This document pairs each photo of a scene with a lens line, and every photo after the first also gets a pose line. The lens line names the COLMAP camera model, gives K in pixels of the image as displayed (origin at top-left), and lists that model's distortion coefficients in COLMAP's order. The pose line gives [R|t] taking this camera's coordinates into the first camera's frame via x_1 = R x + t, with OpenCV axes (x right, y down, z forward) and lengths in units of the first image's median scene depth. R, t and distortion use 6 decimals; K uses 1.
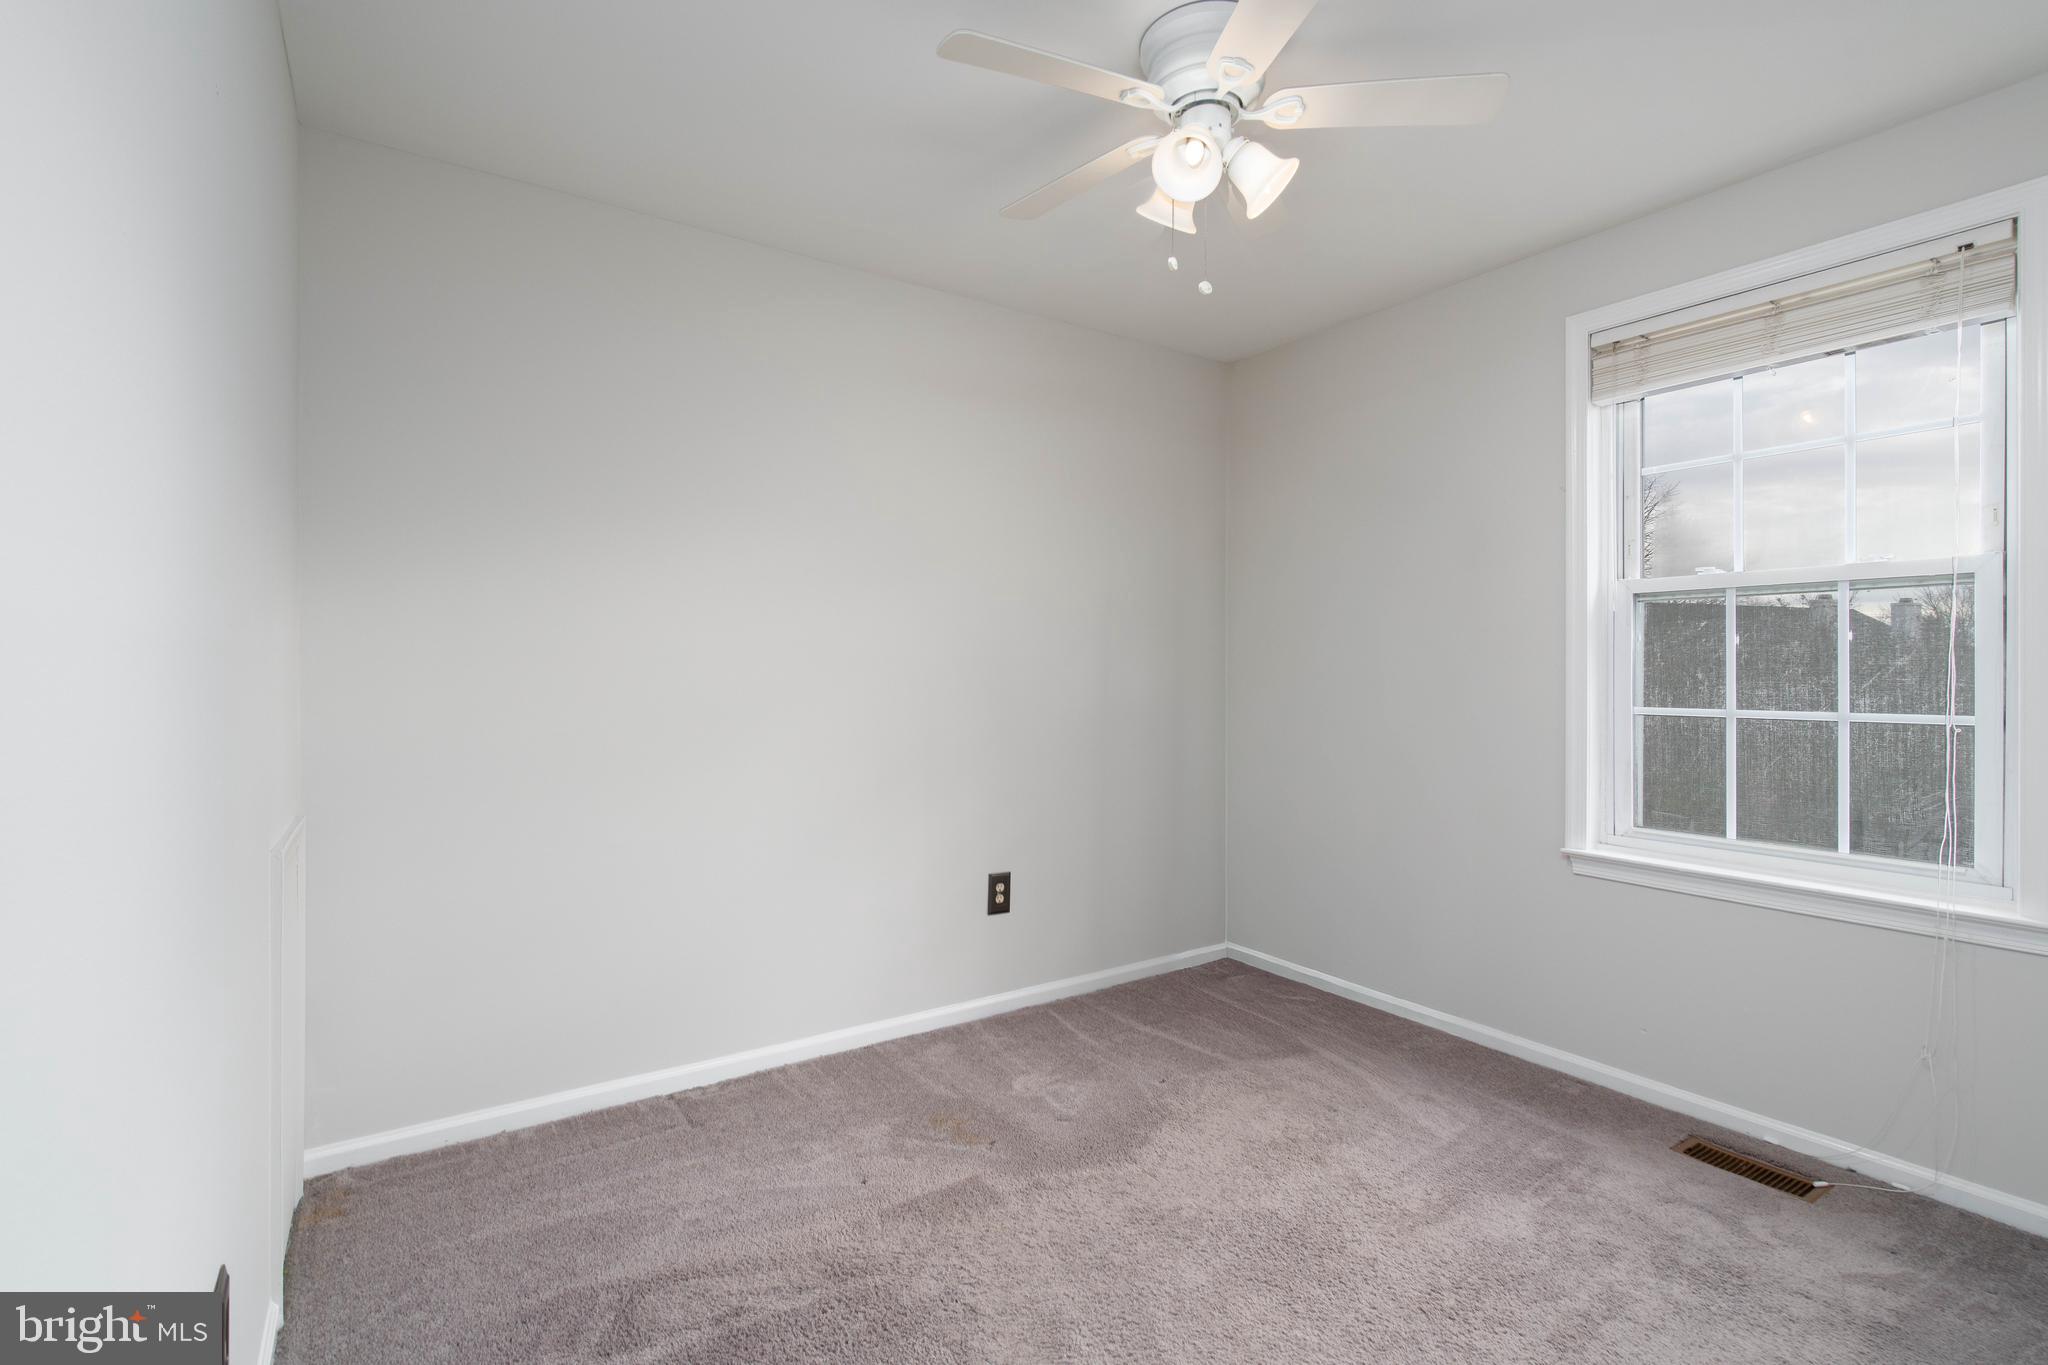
lens RADIAL K [[949.1, 0, 1019.1], [0, 949.1, 673.1], [0, 0, 1]] dist [0.030111, -0.000507]
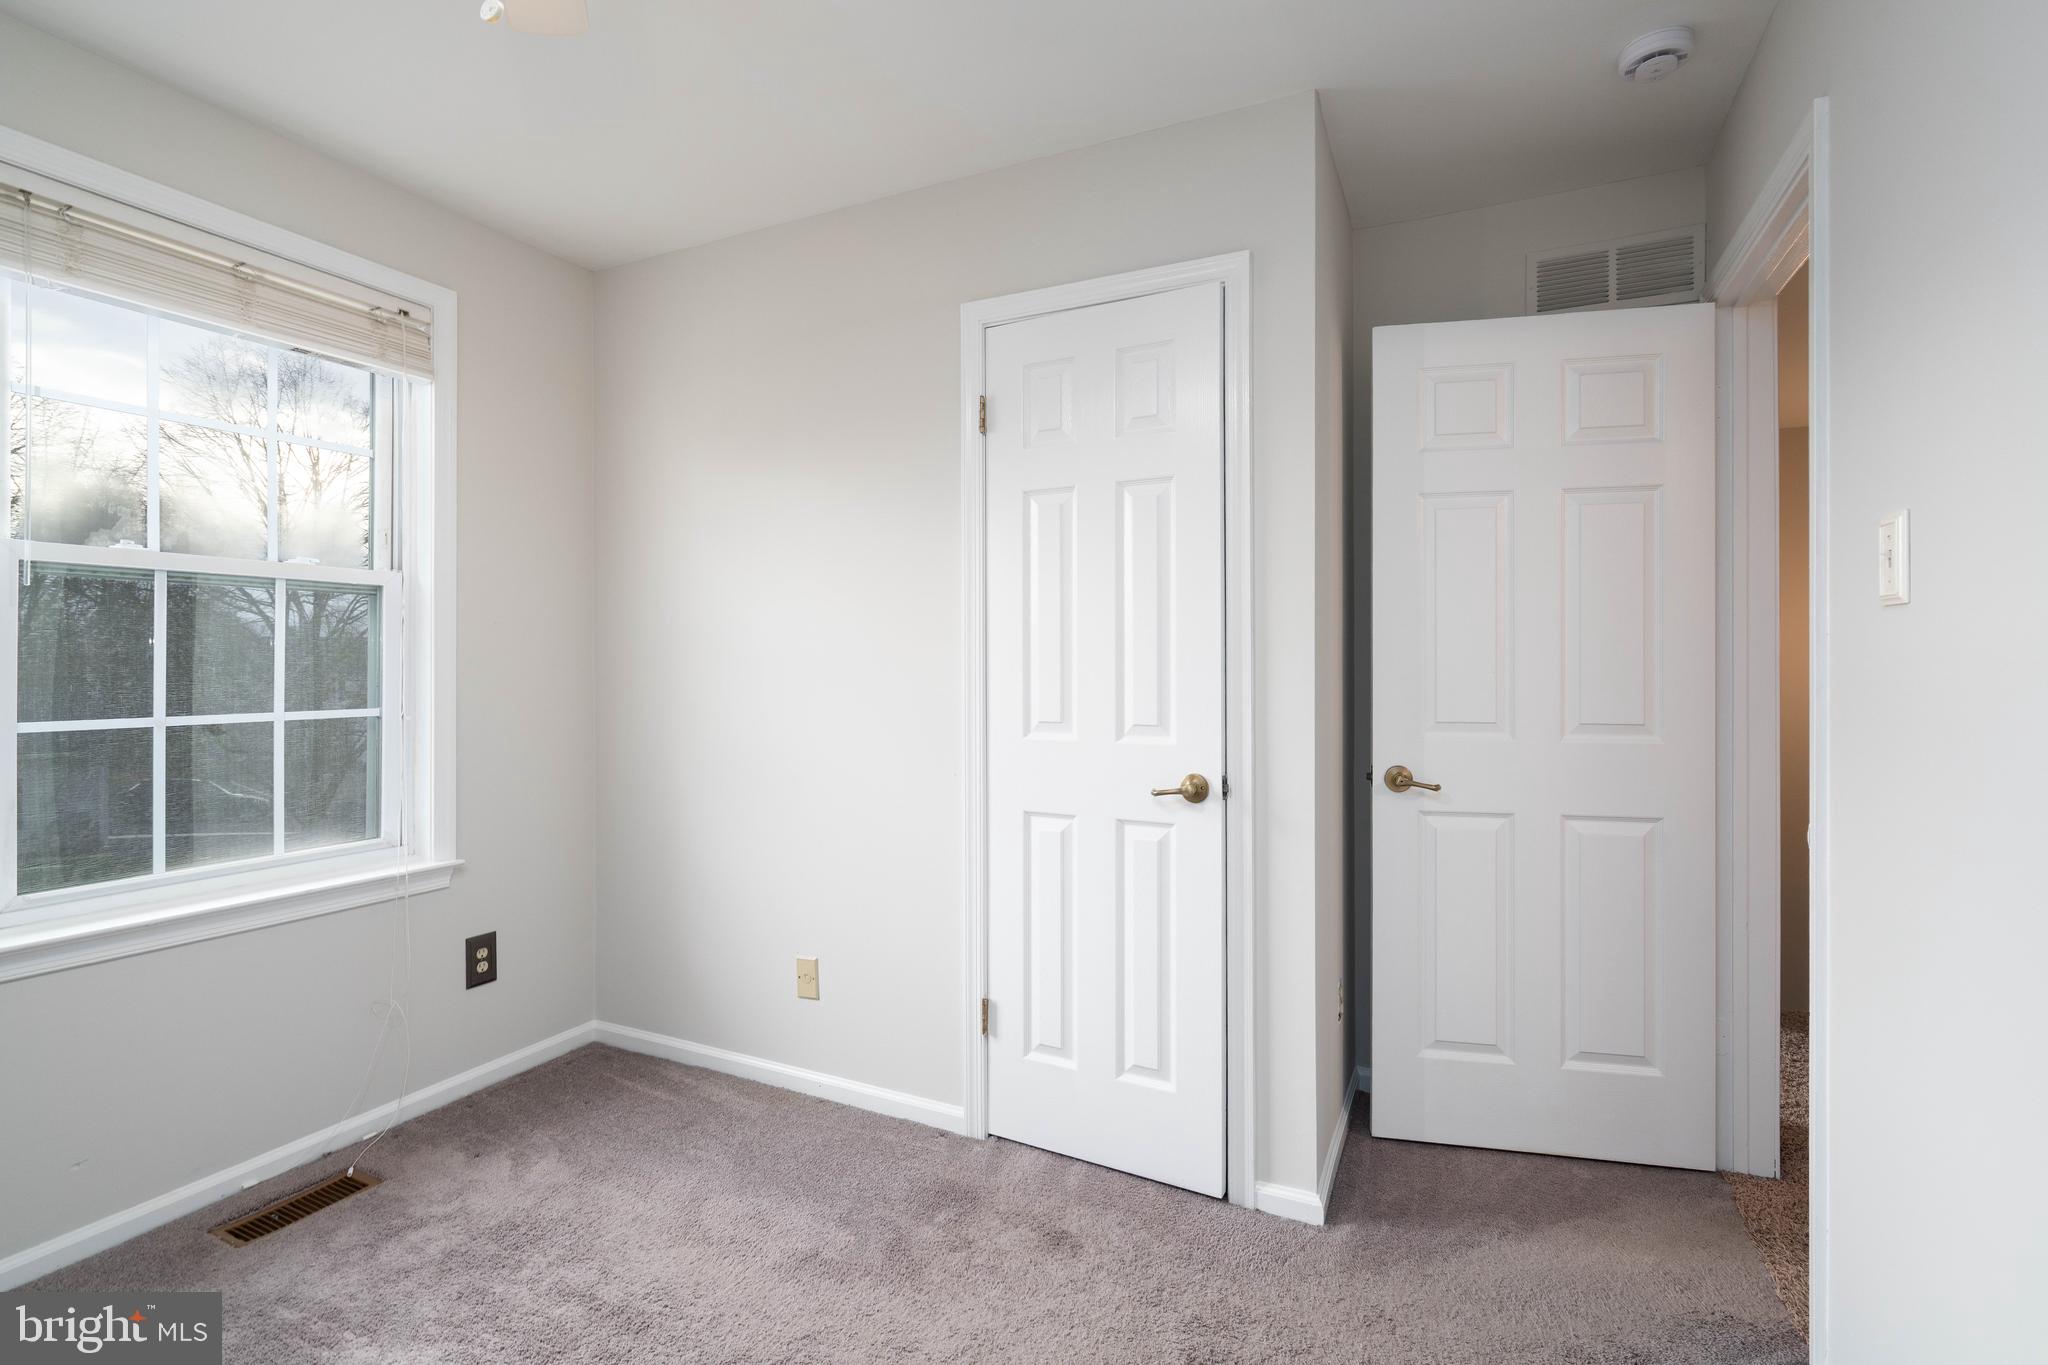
lens RADIAL K [[949.1, 0, 1022.7], [0, 949.1, 674.8], [0, 0, 1]] dist [0.030111, -0.000507]
pose [[-0.474340, -0.009122, 0.880295, -0.390791], [0.004477, 0.999908, 0.012774, -0.006958], [-0.880331, 0.010001, -0.474255, 0.828764]]
